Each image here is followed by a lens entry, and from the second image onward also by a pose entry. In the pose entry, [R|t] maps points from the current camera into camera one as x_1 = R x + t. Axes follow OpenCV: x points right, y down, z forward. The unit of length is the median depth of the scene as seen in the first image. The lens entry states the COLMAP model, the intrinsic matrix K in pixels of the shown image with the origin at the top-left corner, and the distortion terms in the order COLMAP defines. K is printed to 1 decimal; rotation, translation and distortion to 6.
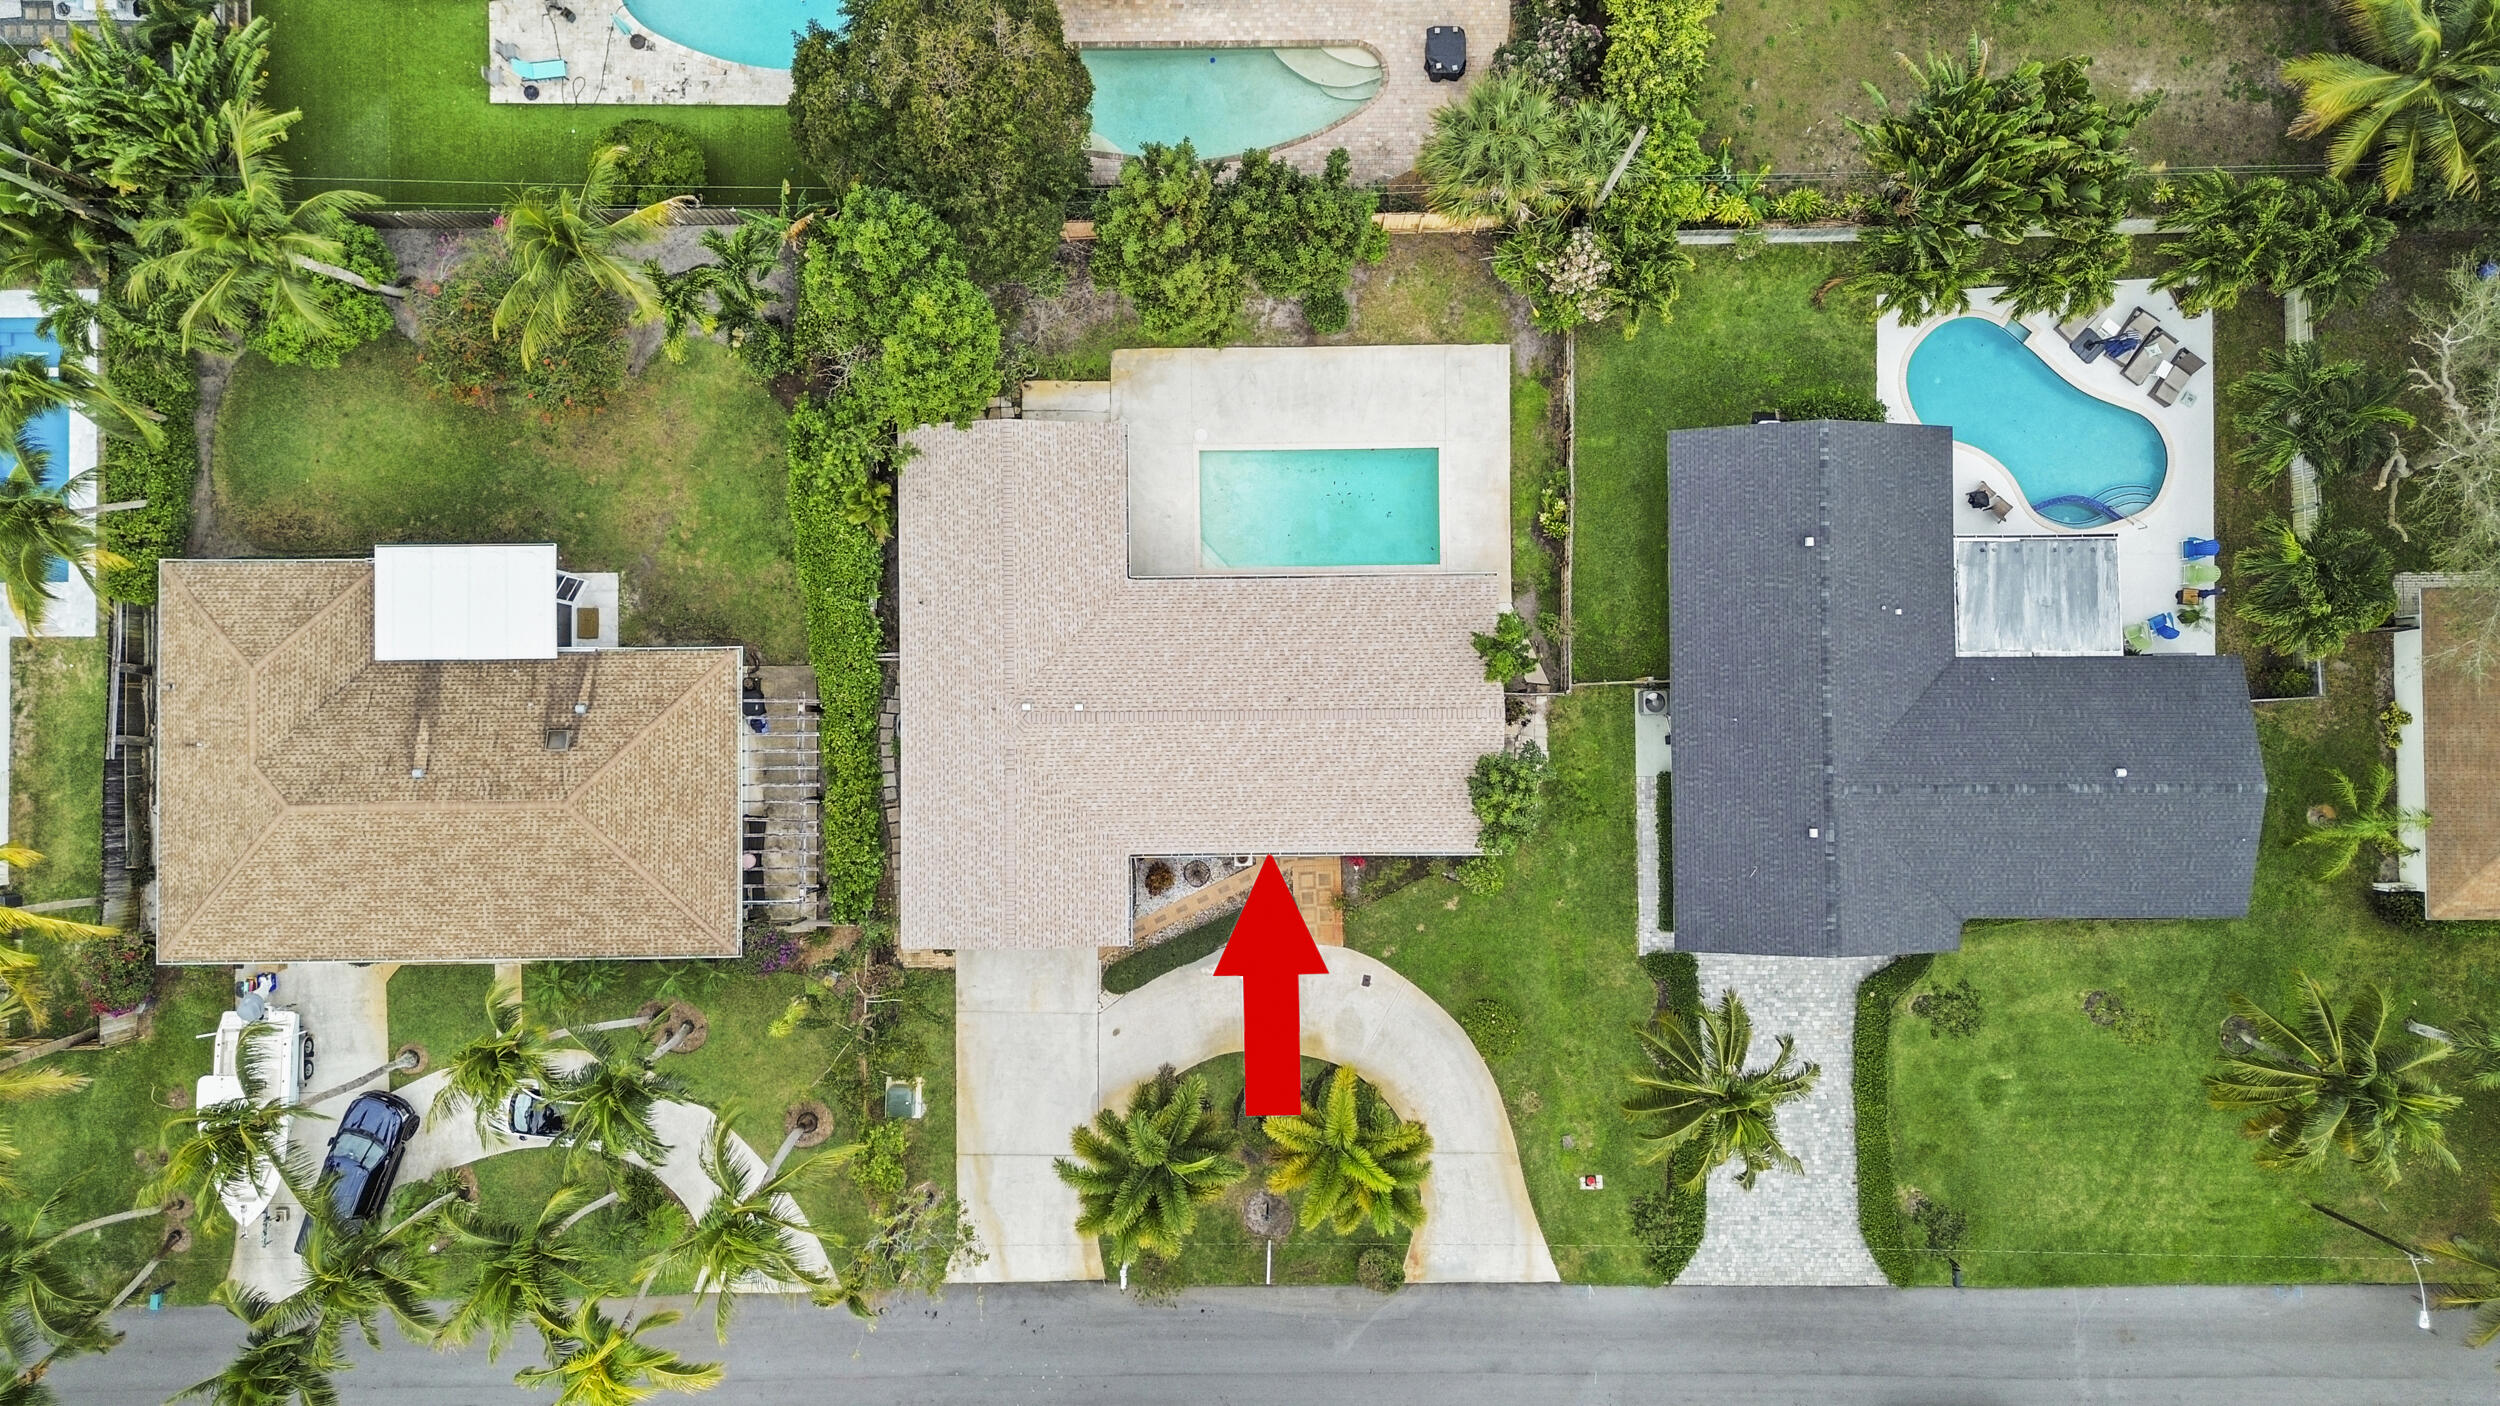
lens RADIAL K [[1760.2, 0, 1267.5], [0, 1760.2, 706.3], [0, 0, 1]] dist [0.006233, -0.005786]
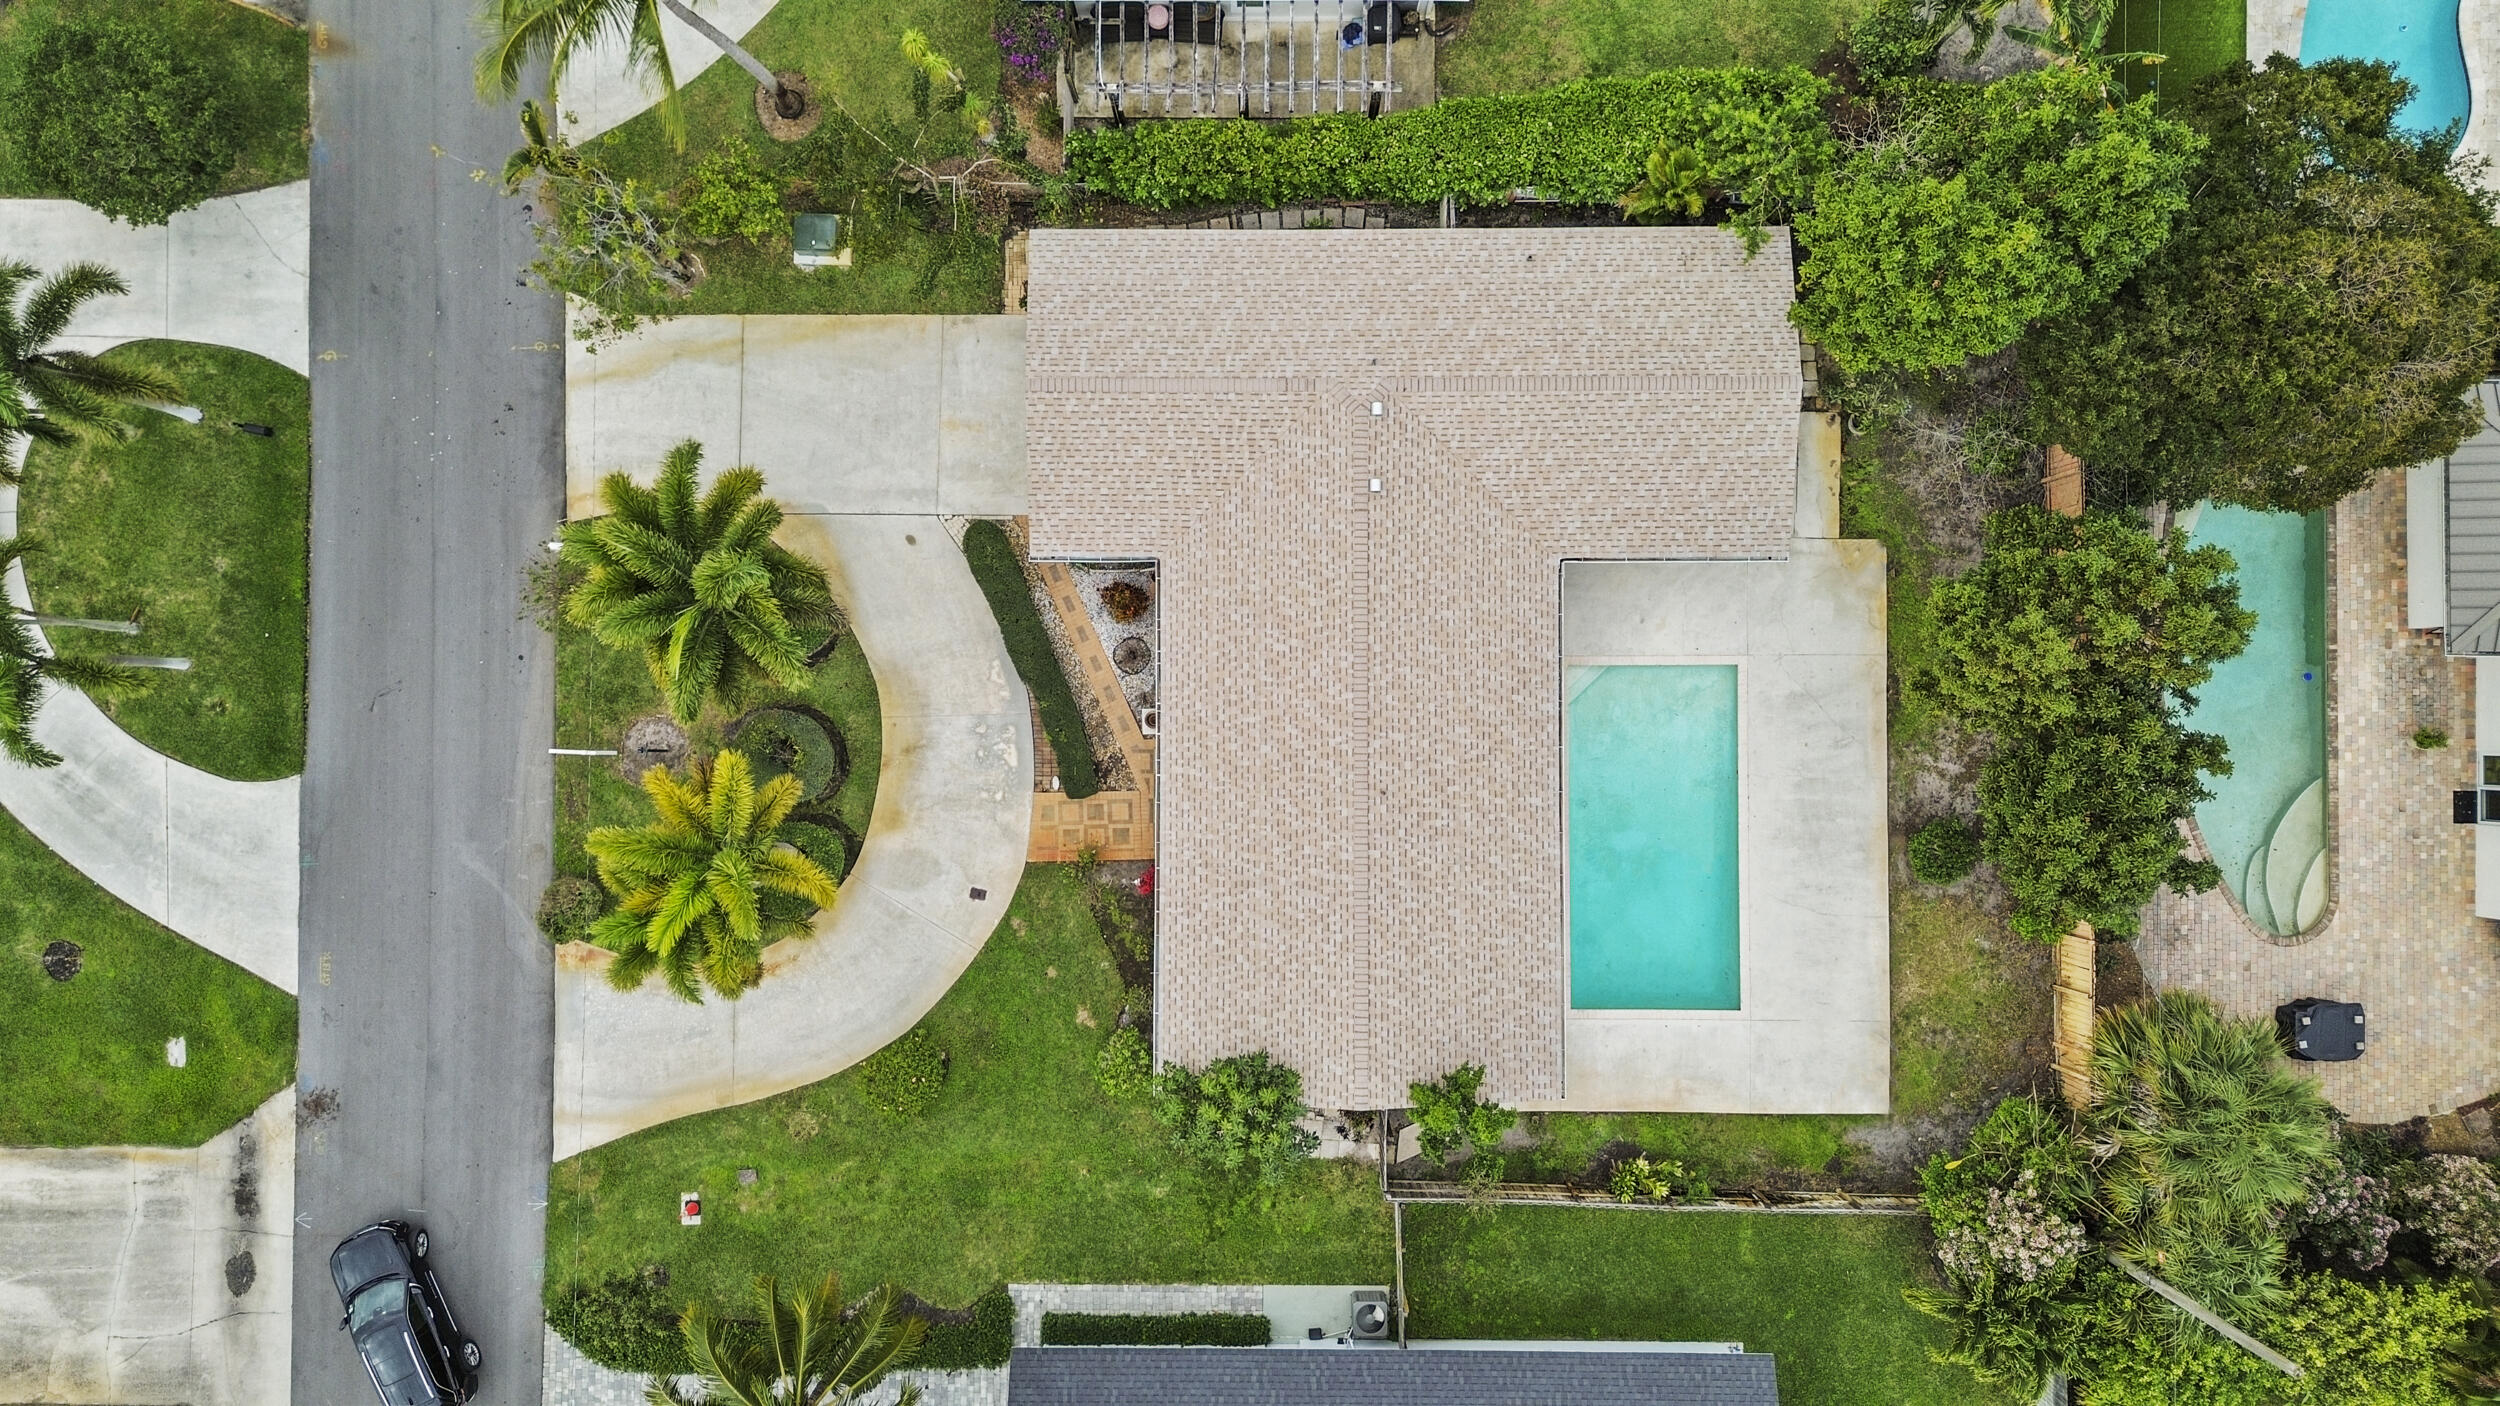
lens RADIAL K [[1760.2, 0, 1252.3], [0, 1760.2, 692.0], [0, 0, 1]] dist [0.006233, -0.005786]
pose [[-0.010787, 0.999673, -0.023198, -0.010129], [-0.999537, -0.010119, 0.028703, 0.027368], [0.028459, 0.023497, 0.999319, 0.305646]]
